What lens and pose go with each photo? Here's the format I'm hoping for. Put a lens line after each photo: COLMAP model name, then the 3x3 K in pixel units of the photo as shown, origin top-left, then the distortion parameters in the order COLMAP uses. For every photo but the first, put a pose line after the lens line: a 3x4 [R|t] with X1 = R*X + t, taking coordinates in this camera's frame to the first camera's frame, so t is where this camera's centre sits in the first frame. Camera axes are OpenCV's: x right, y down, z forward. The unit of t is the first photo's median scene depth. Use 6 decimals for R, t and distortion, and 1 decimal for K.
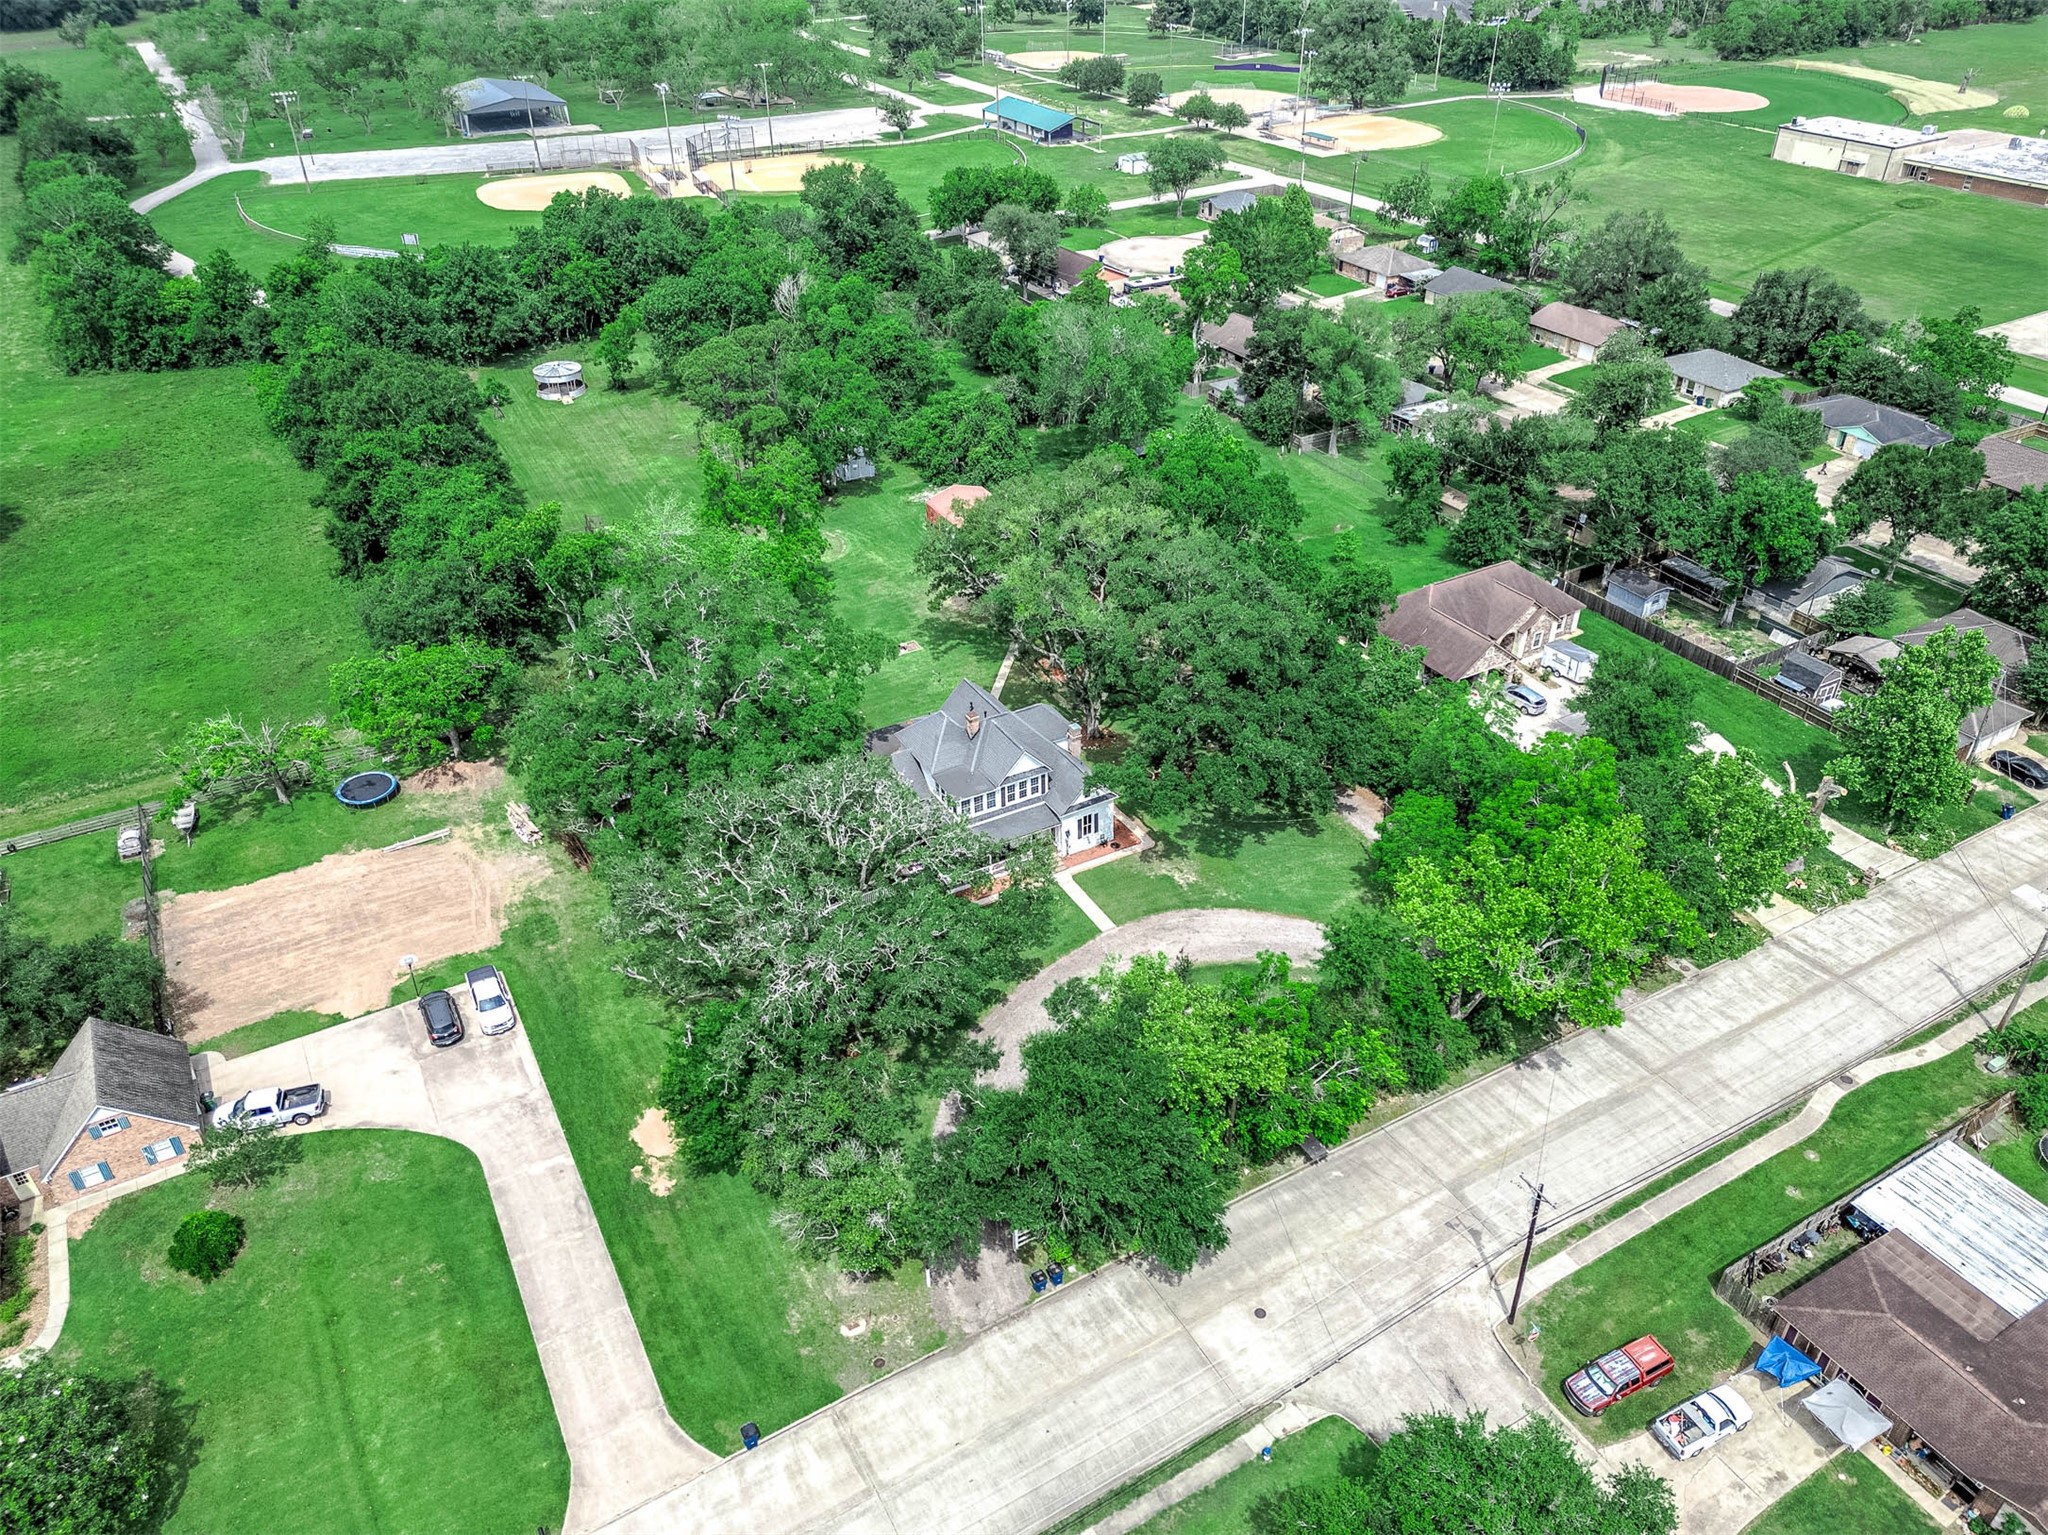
lens RADIAL K [[1483.1, 0, 1024.0], [0, 1483.1, 767.5], [0, 0, 1]] dist [0.057533, -0.049265]
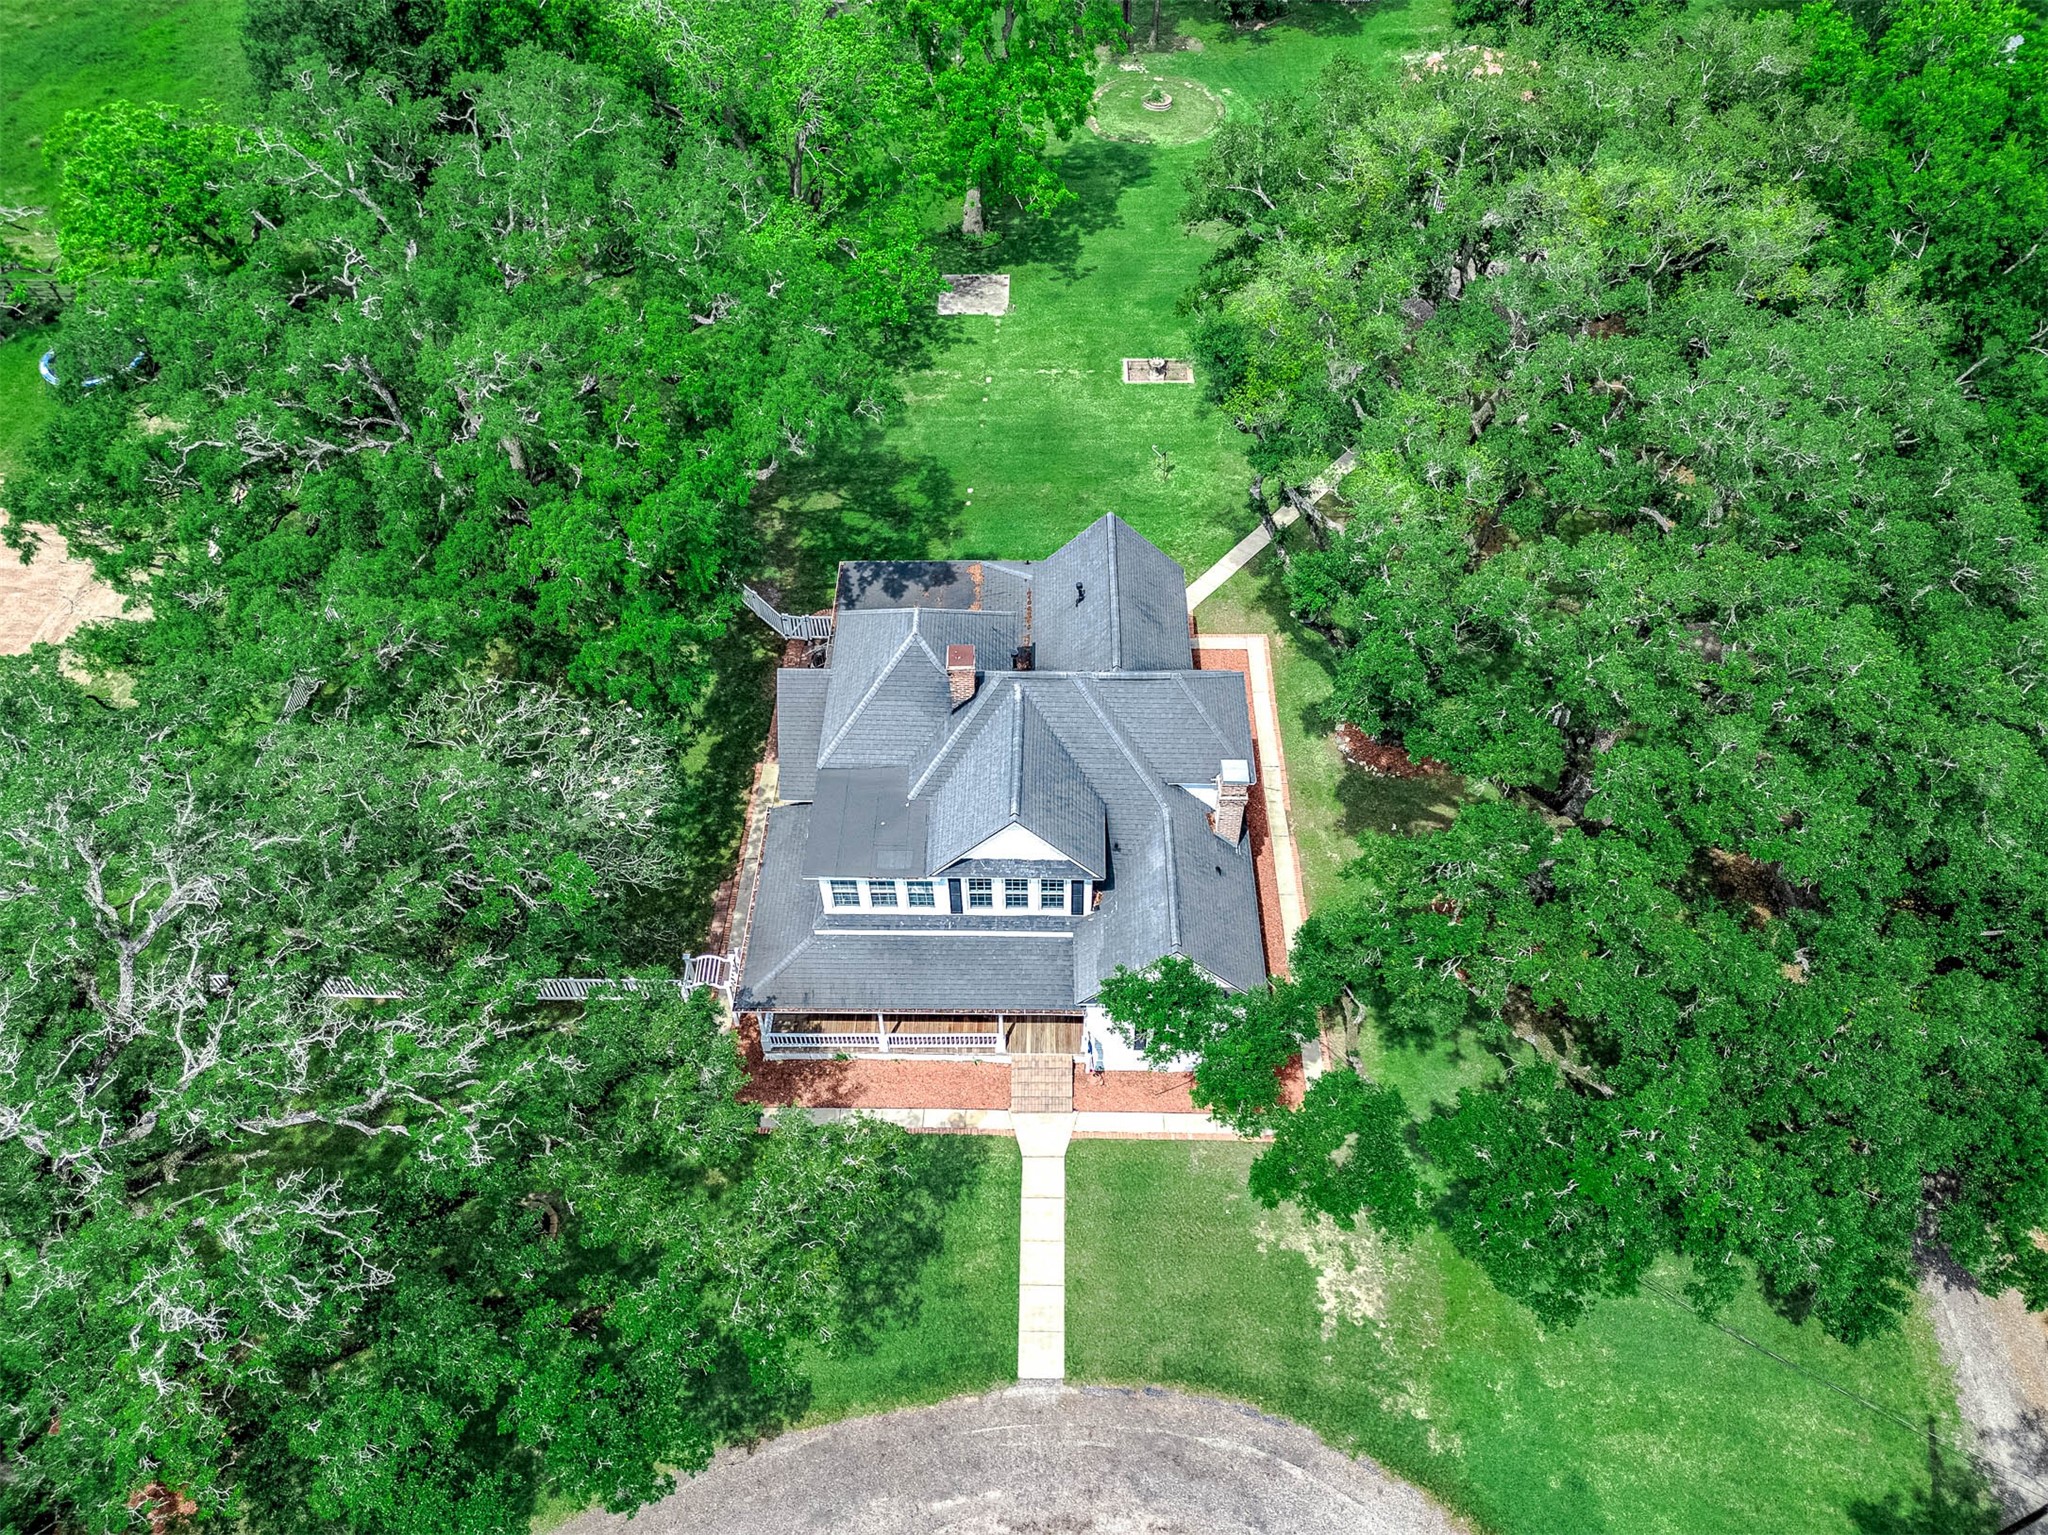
lens RADIAL K [[1479.3, 0, 1039.9], [0, 1479.3, 763.8], [0, 0, 1]] dist [0.054839, -0.046655]
pose [[0.865147, 0.381164, -0.325935, 0.101071], [-0.280874, 0.906663, 0.314756, -0.118748], [0.415487, -0.180764, 0.891457, 0.604958]]
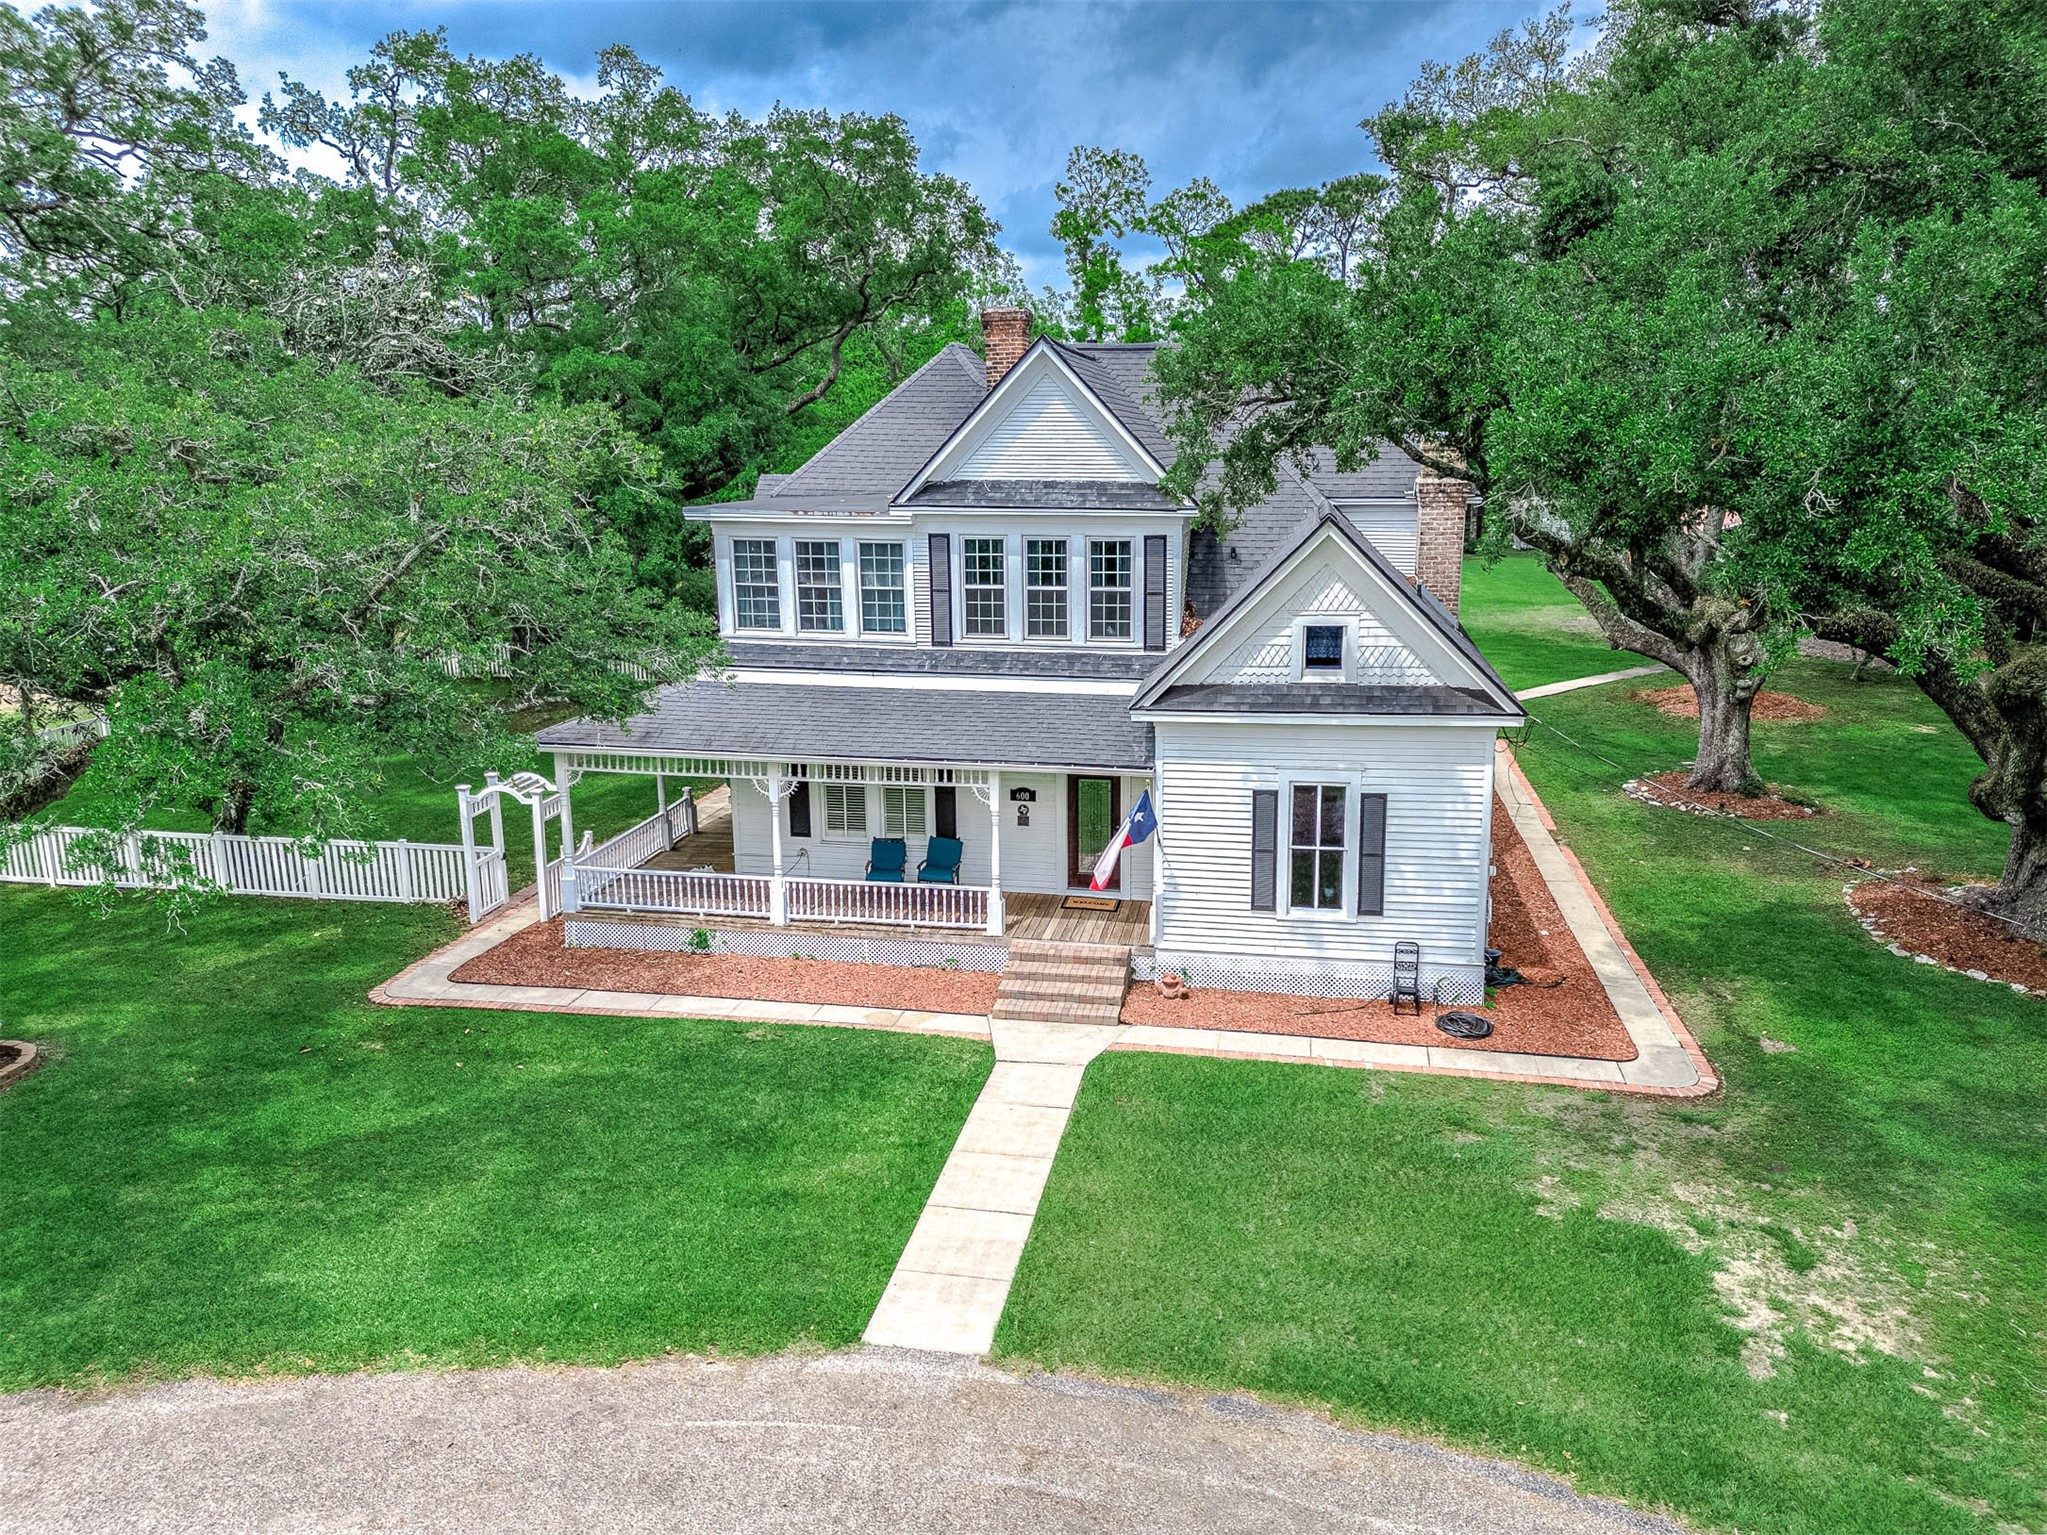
lens RADIAL K [[1478.6, 0, 1039.4], [0, 1478.6, 763.8], [0, 0, 1]] dist [0.054839, -0.046655]
pose [[0.769655, 0.143660, -0.622088, 0.117734], [-0.356925, 0.904693, -0.232669, 0.076702], [0.529373, 0.401113, 0.747578, 0.762208]]
